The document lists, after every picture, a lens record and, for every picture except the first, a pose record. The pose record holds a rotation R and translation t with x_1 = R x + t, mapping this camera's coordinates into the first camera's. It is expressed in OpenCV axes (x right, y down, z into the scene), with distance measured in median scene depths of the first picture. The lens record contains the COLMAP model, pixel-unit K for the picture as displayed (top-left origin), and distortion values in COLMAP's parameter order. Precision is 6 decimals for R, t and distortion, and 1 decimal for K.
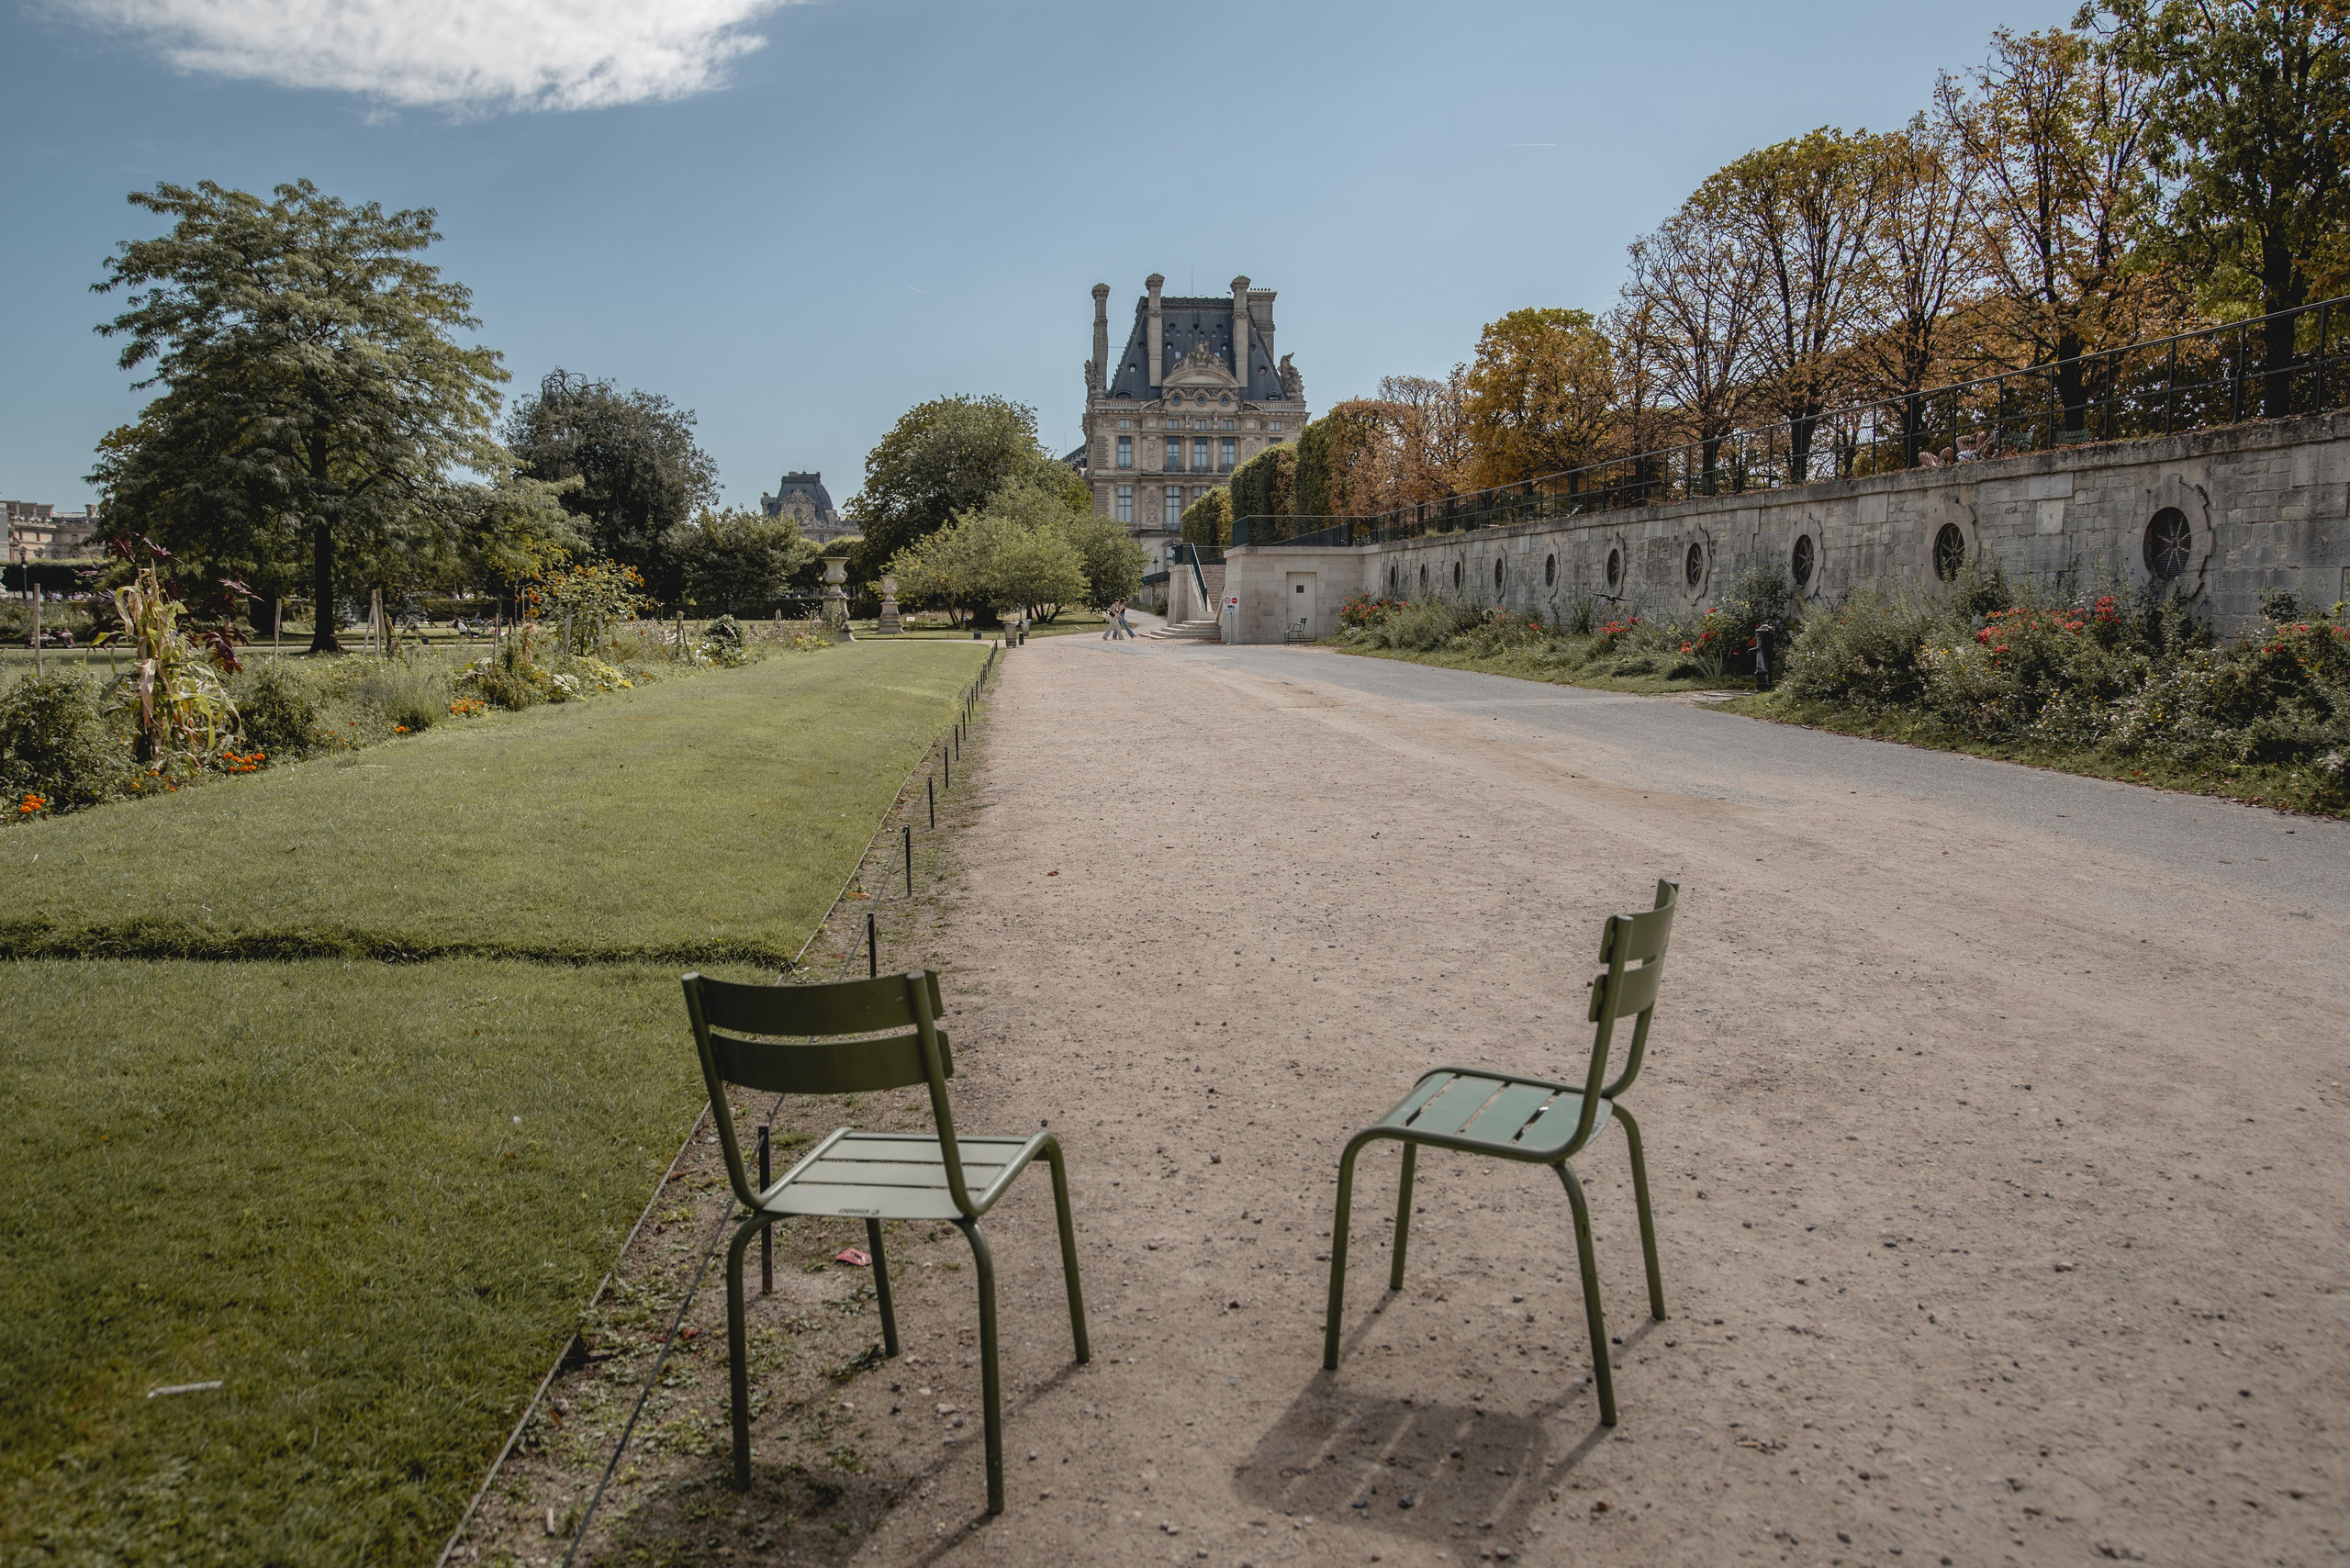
lens RADIAL K [[1609.9, 0, 1182.1], [0, 1609.9, 770.6], [0, 0, 1]] dist [-0.102989, -0.000045]
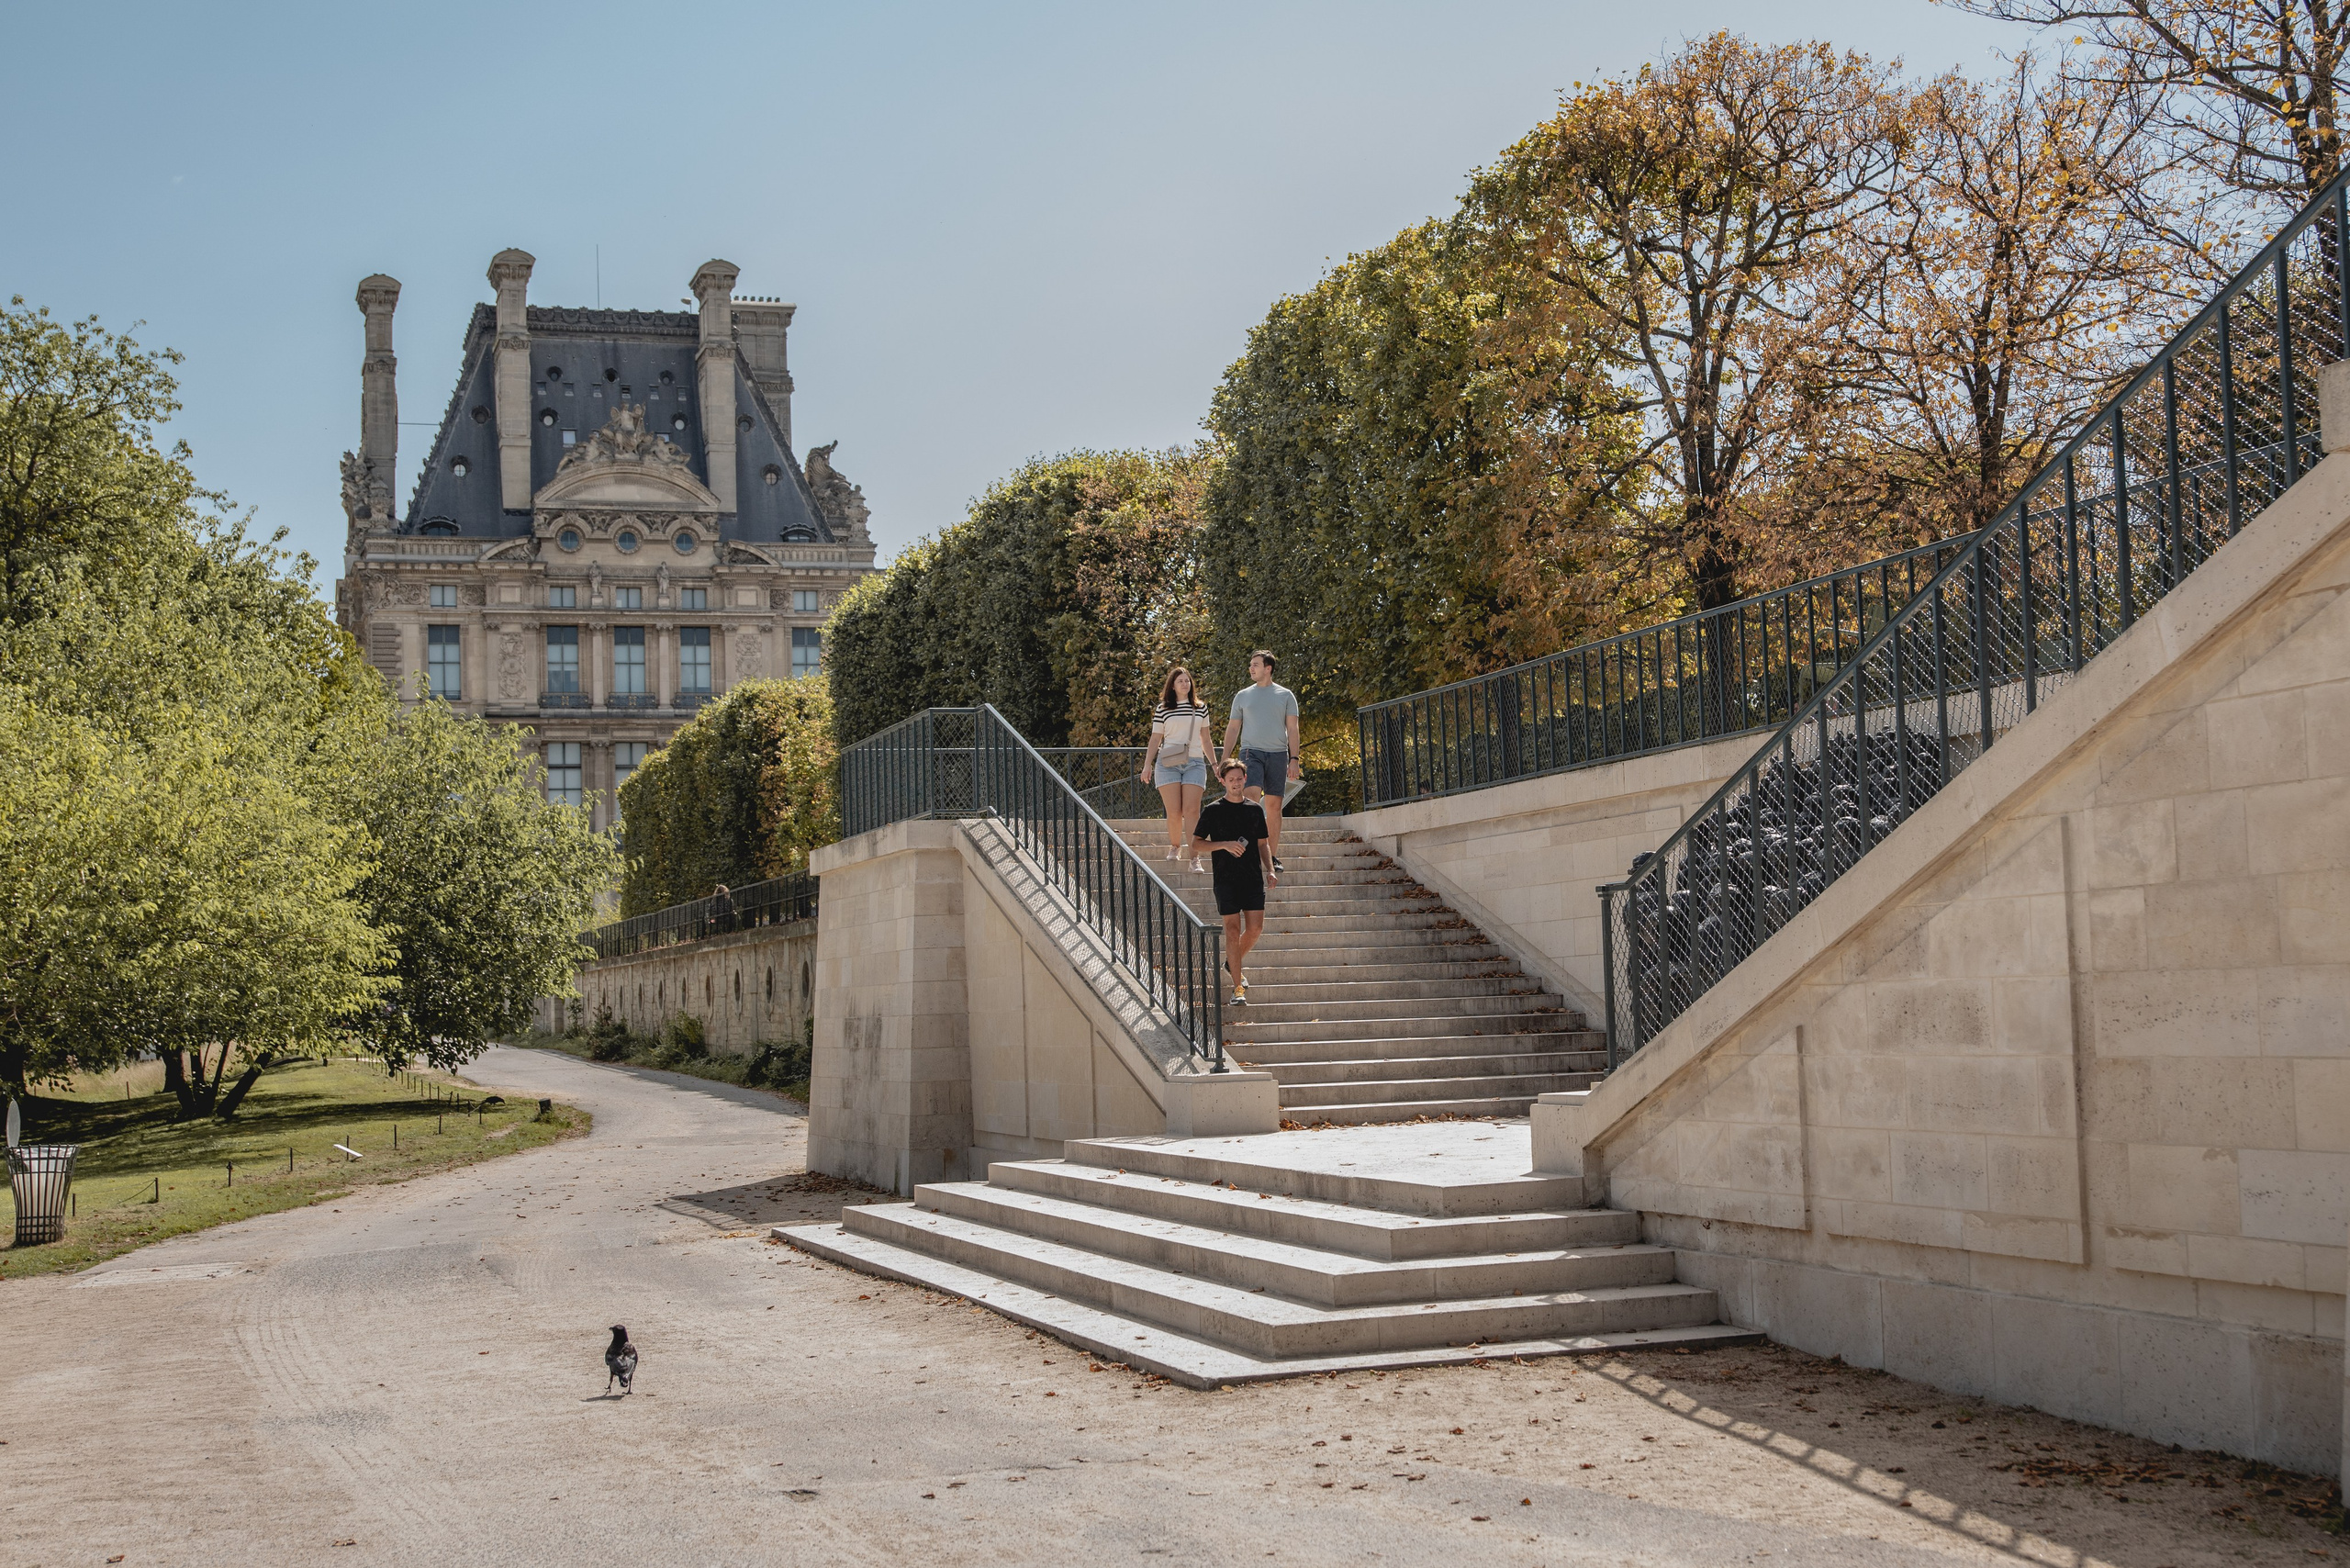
lens RADIAL K [[3056.2, 0, 1269.4], [0, 3056.2, 768.0], [0, 0, 1]] dist [0.020177, 0.000000]
pose [[0.972098, -0.014623, 0.234119, -0.013671], [0.056745, 0.983071, -0.174214, -0.020821], [-0.227609, 0.182638, 0.956471, 0.194889]]
